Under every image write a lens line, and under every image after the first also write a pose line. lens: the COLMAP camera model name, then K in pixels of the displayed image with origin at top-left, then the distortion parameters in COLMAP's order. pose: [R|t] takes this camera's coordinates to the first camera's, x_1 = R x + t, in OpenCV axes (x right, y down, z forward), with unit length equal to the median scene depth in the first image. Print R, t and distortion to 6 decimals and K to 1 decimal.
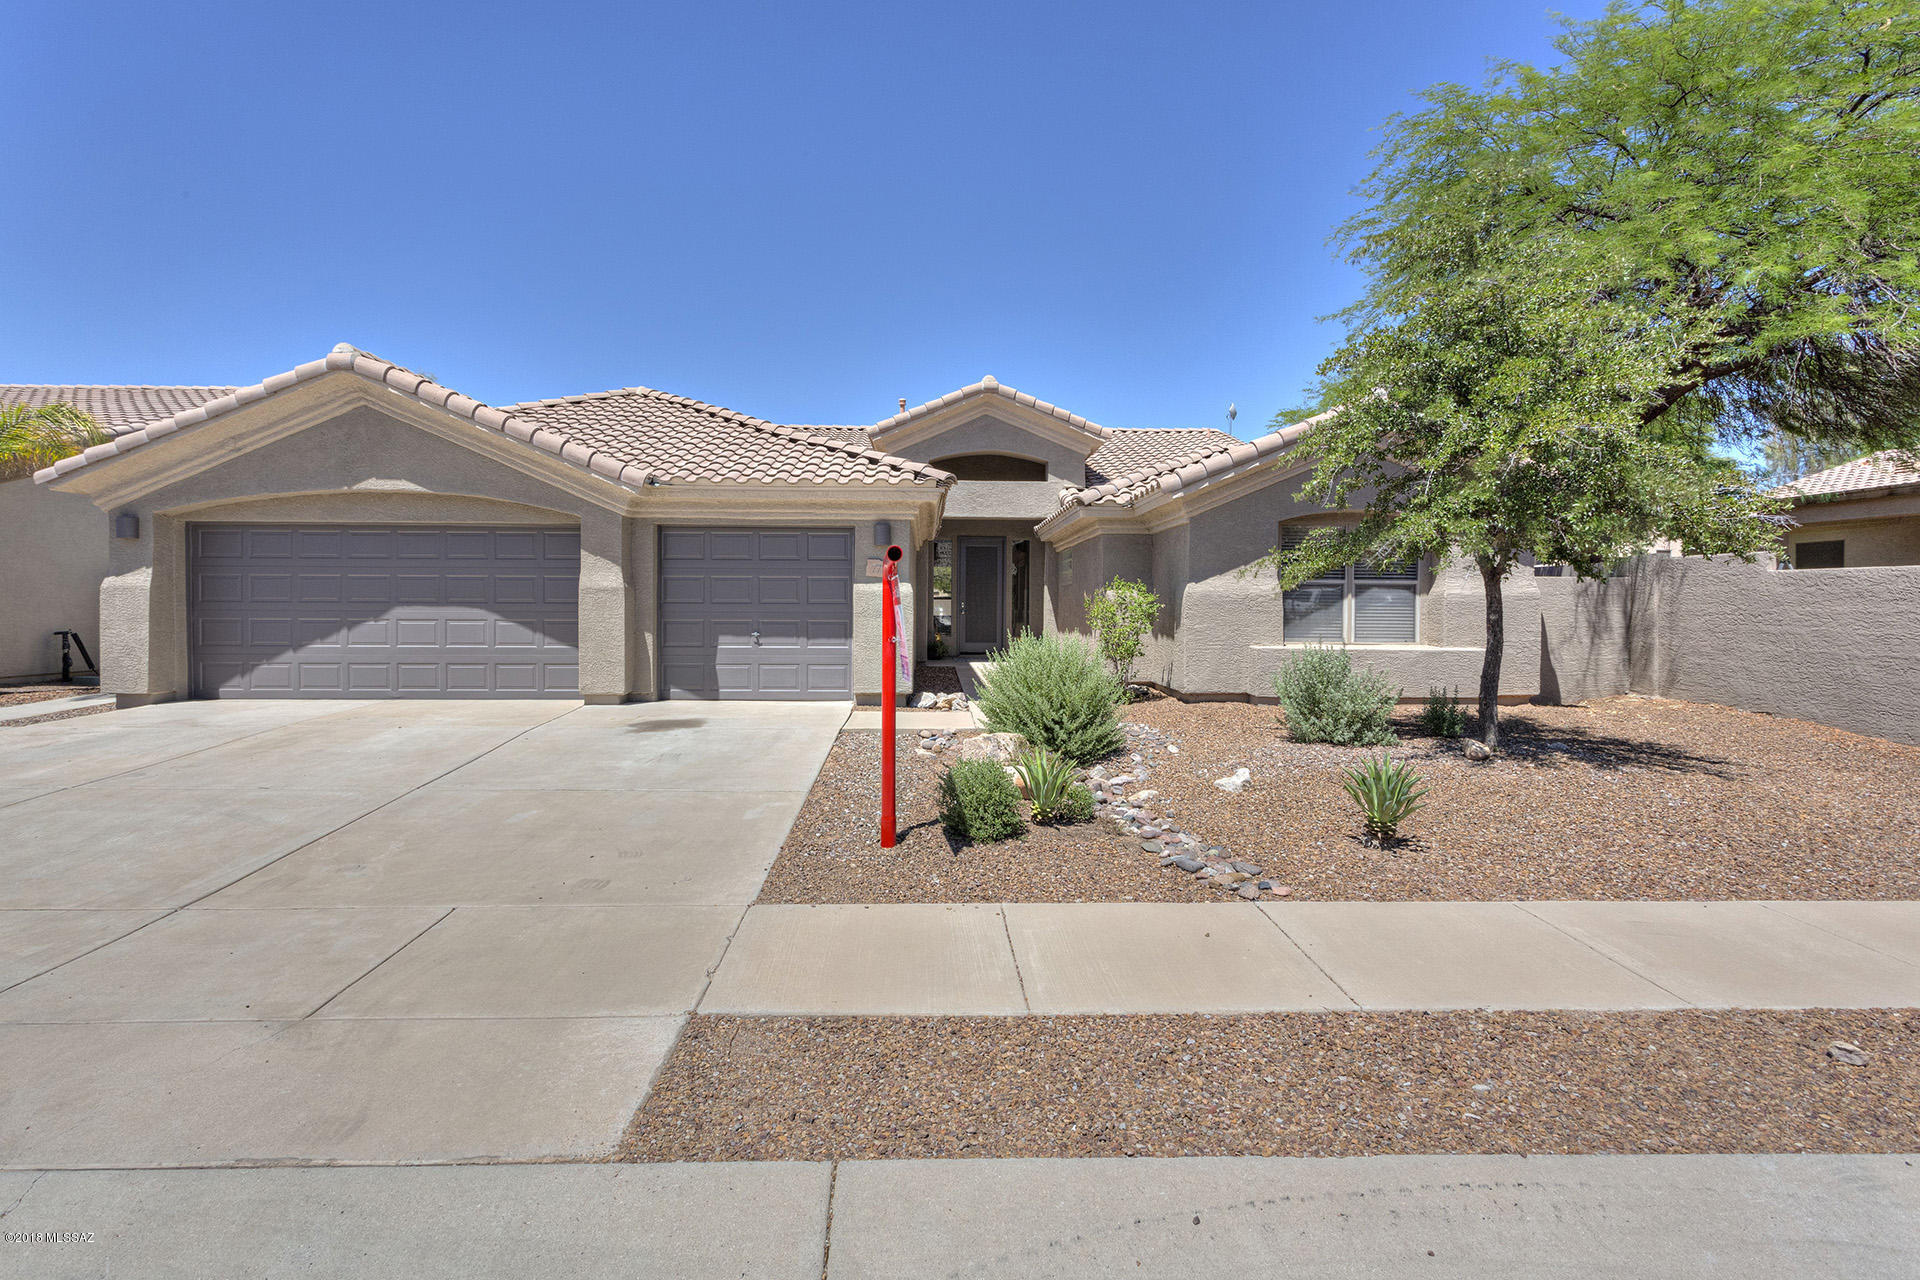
lens RADIAL K [[901.8, 0, 960.7], [0, 901.8, 596.4], [0, 0, 1]] dist [0.003306, 0.001586]
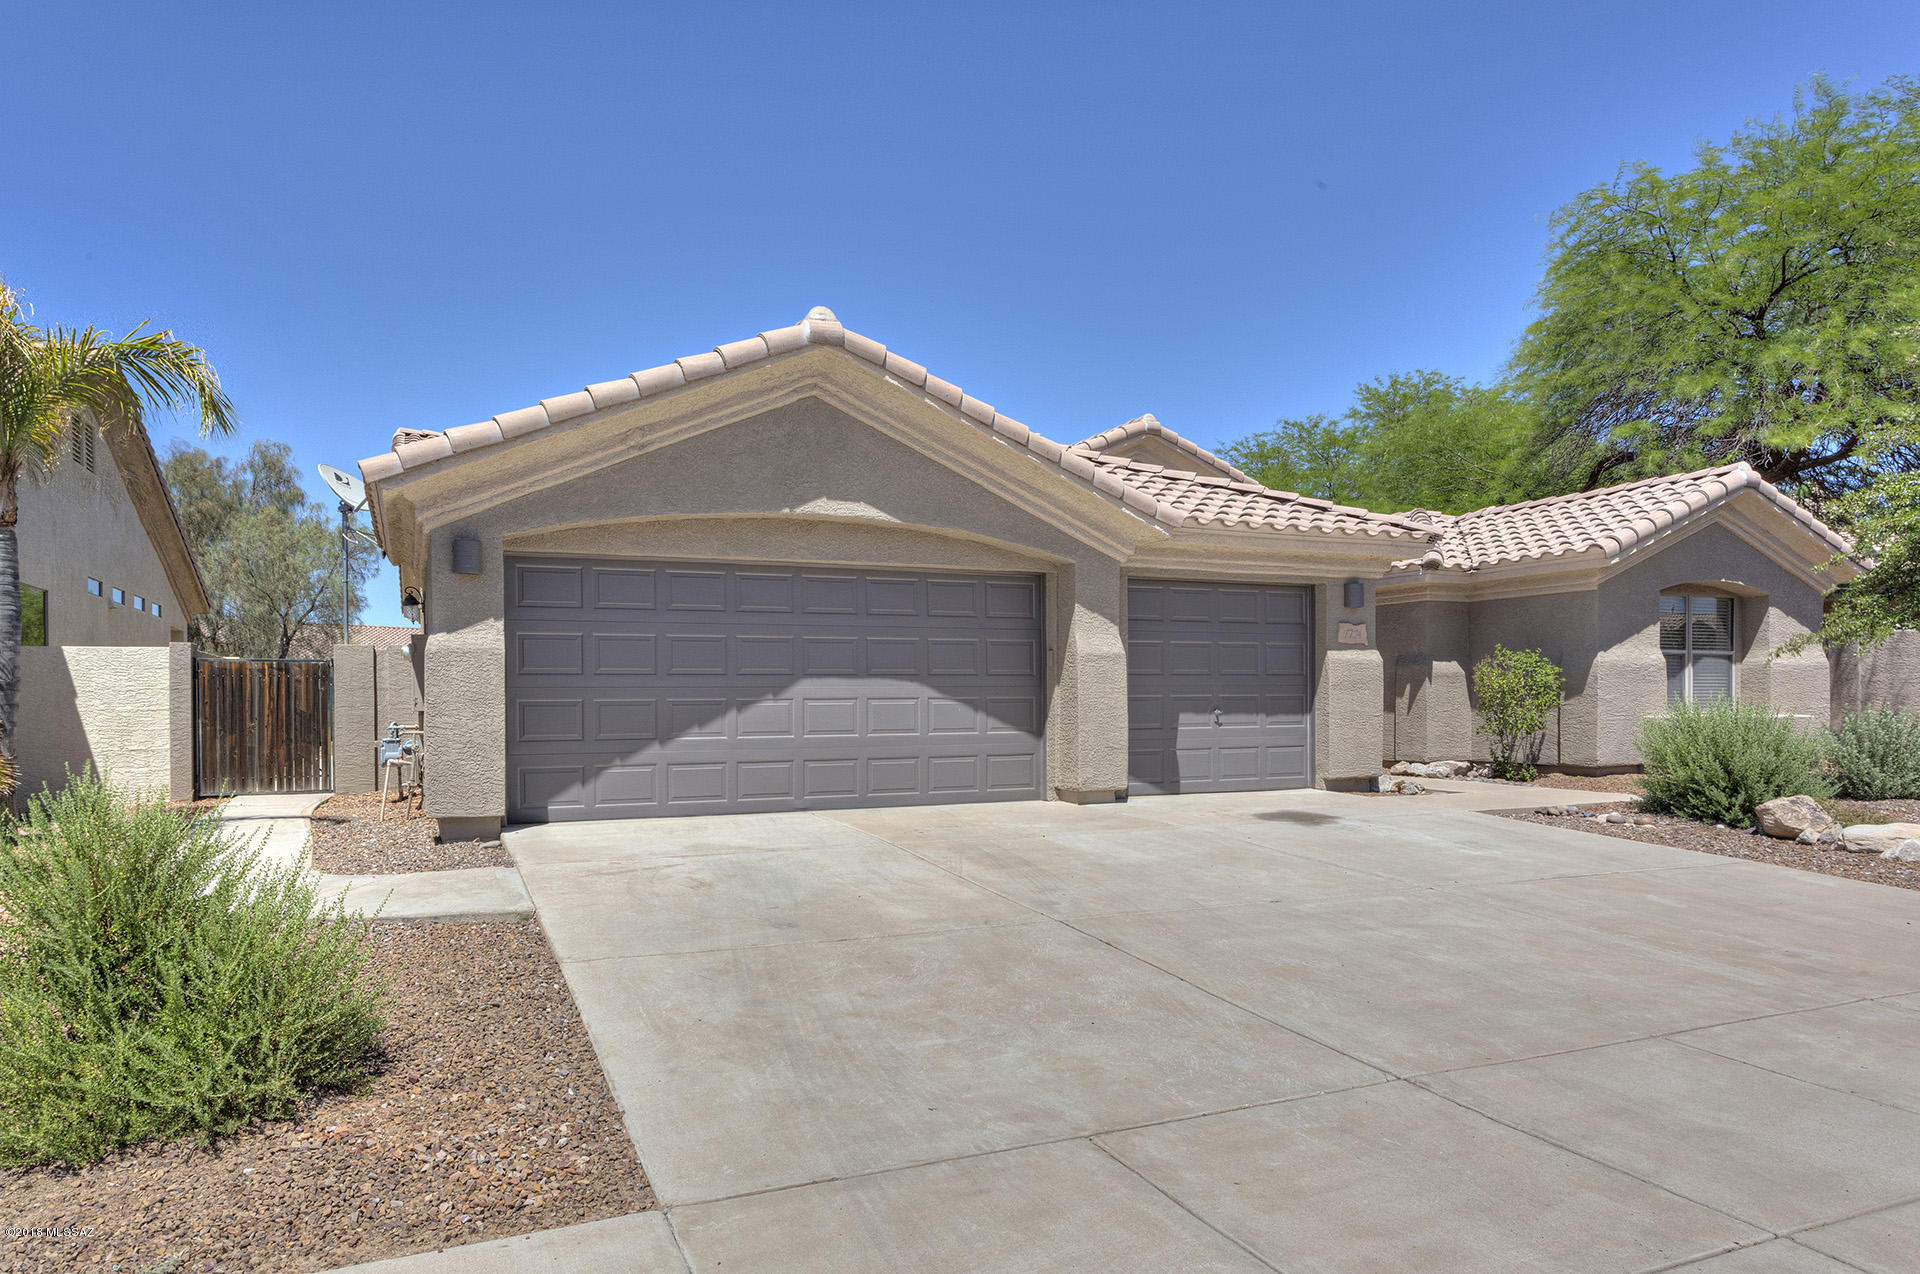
lens RADIAL K [[1091.7, 0, 961.7], [0, 1091.7, 674.2], [0, 0, 1]] dist [-0.001589, -0.000385]
pose [[0.938687, -0.003234, 0.344756, -0.811008], [0.006396, 0.999947, -0.008034, 0.014574], [-0.344711, 0.009746, 0.938658, 0.148363]]
